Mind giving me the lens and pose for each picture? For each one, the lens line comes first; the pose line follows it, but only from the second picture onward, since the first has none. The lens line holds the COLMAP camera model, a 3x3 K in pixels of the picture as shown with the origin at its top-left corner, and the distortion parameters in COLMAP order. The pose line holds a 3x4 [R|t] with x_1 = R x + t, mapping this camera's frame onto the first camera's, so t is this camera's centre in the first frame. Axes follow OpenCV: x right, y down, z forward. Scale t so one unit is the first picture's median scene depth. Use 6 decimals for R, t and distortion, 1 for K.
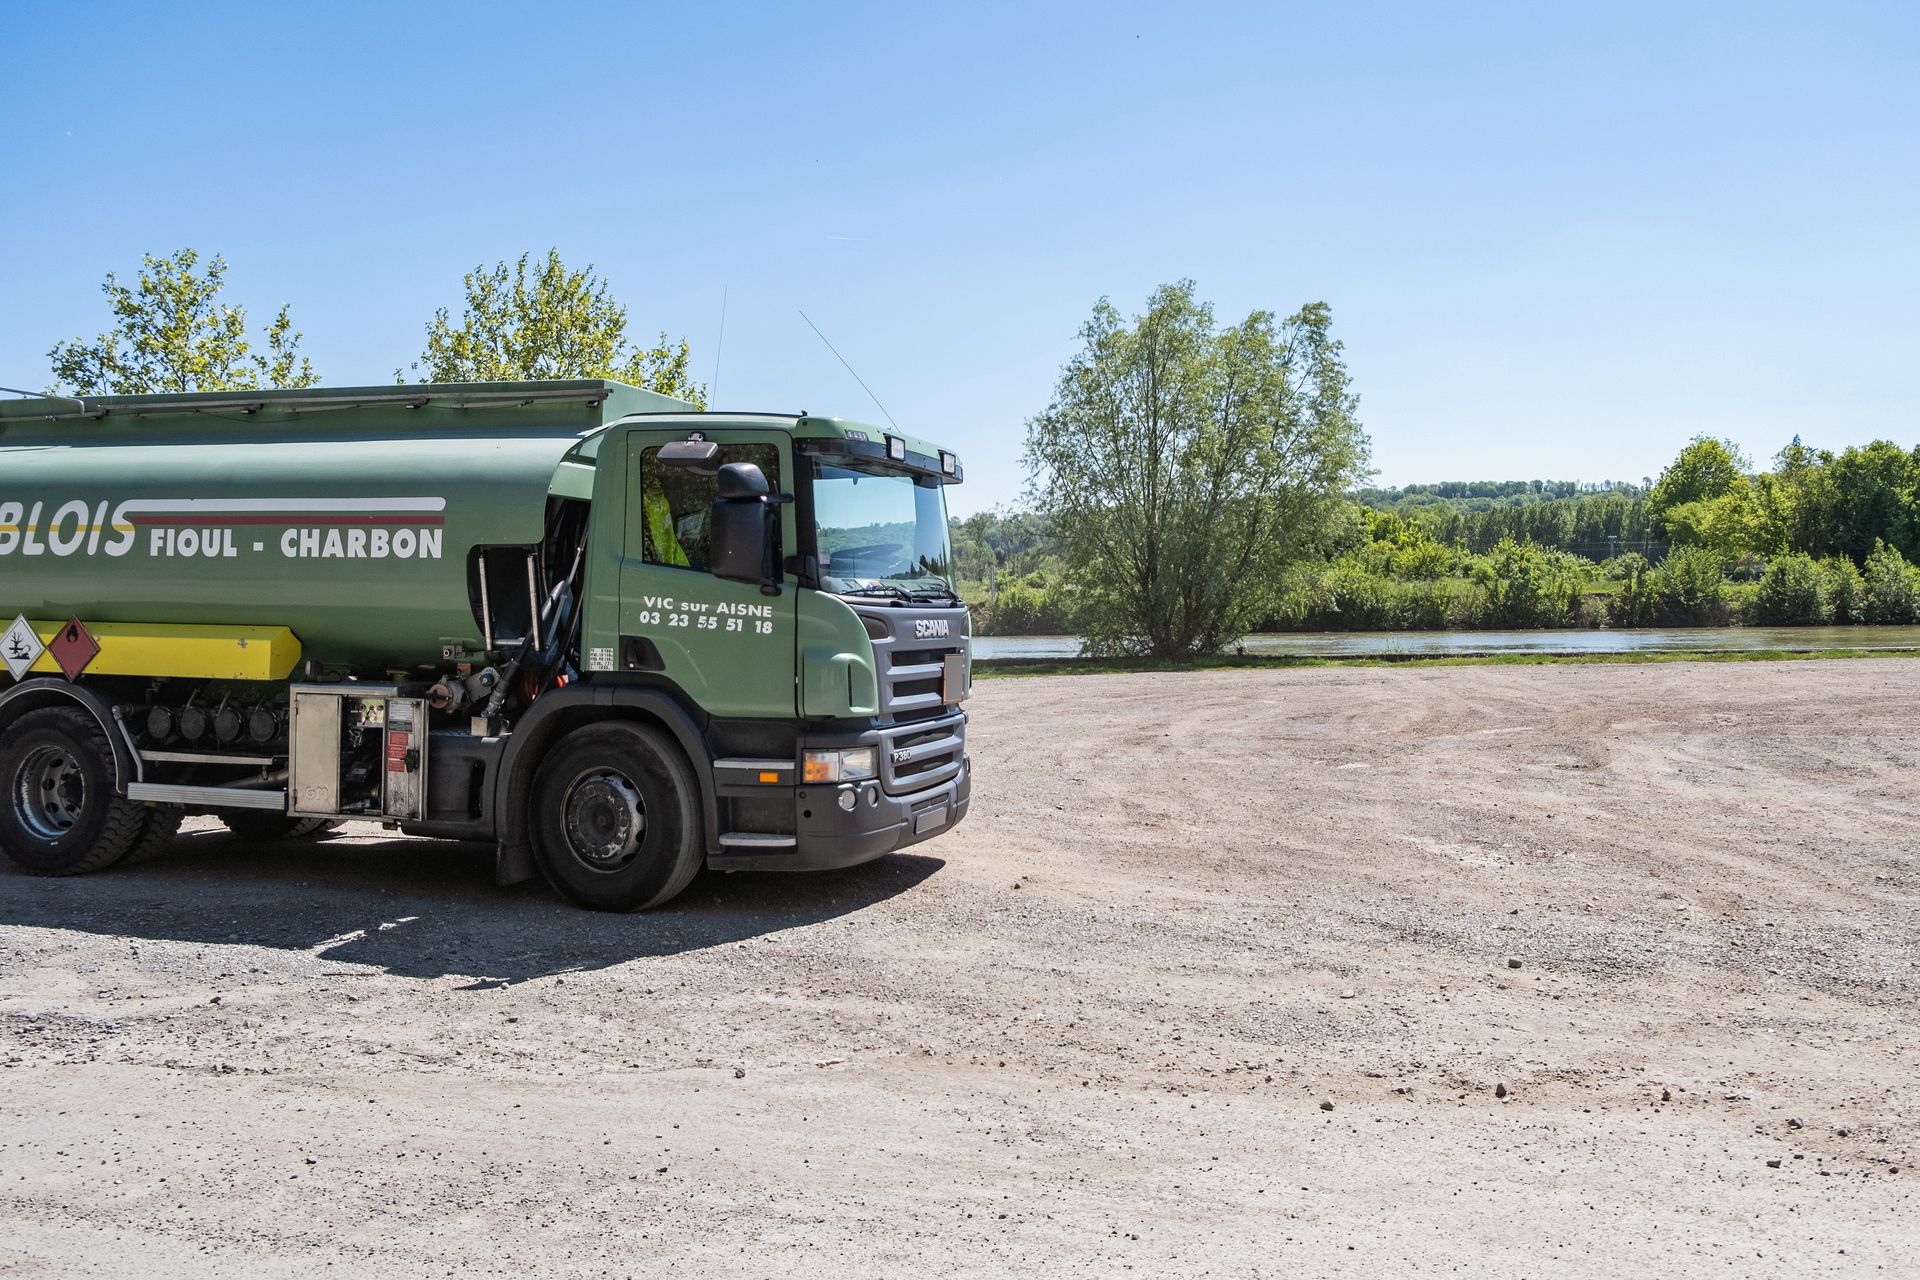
lens RADIAL K [[1494.2, 0, 960.0], [0, 1494.2, 640.0], [0, 0, 1]] dist [-0.029603, -0.001465]
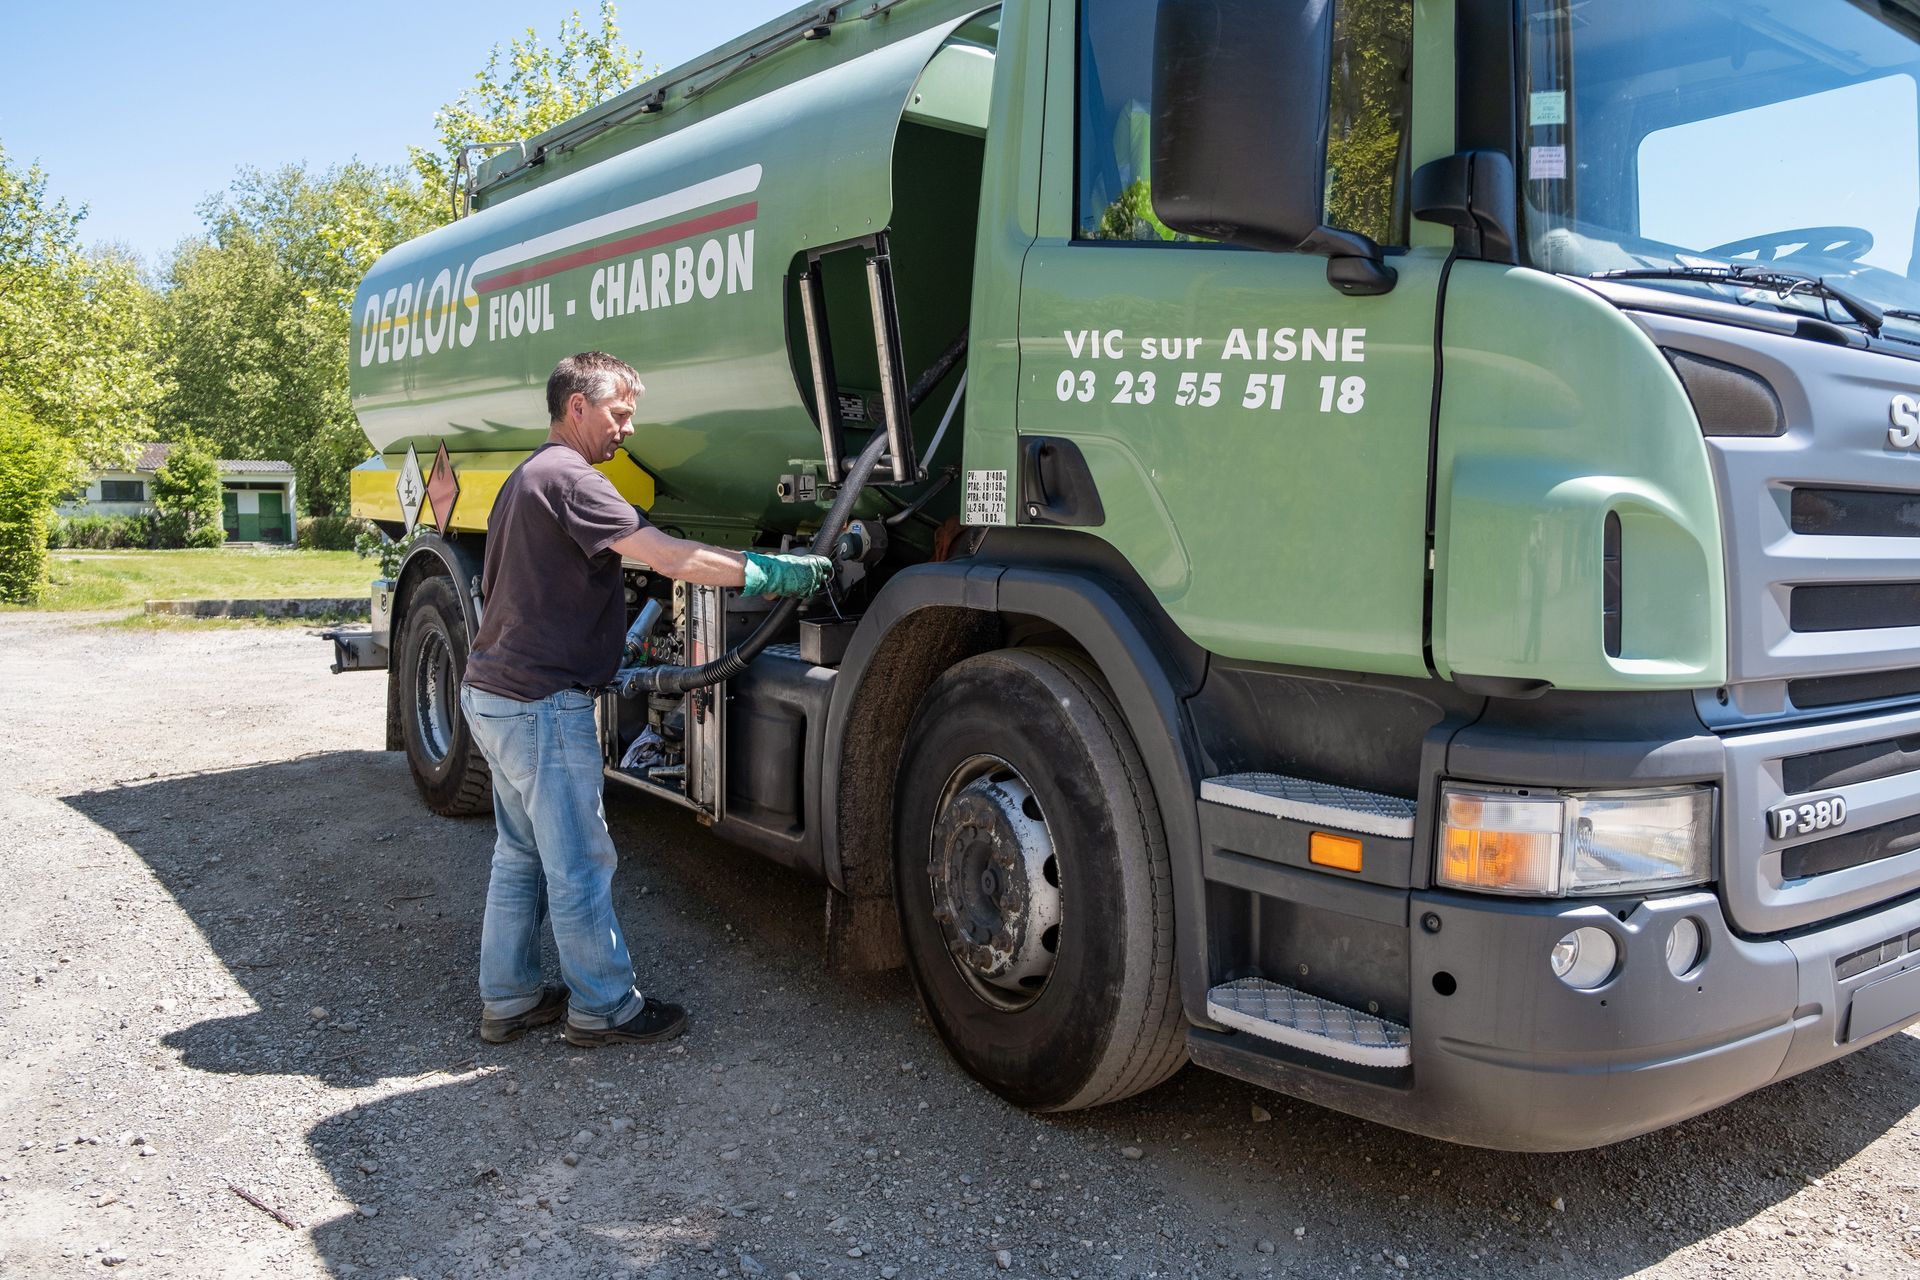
lens RADIAL K [[1494.2, 0, 960.0], [0, 1494.2, 640.0], [0, 0, 1]] dist [-0.029603, -0.001465]
pose [[0.820557, 0.062795, -0.568105, -0.011352], [-0.029022, 0.997242, 0.068311, 0.024465], [0.570828, -0.039565, 0.820116, 0.665762]]
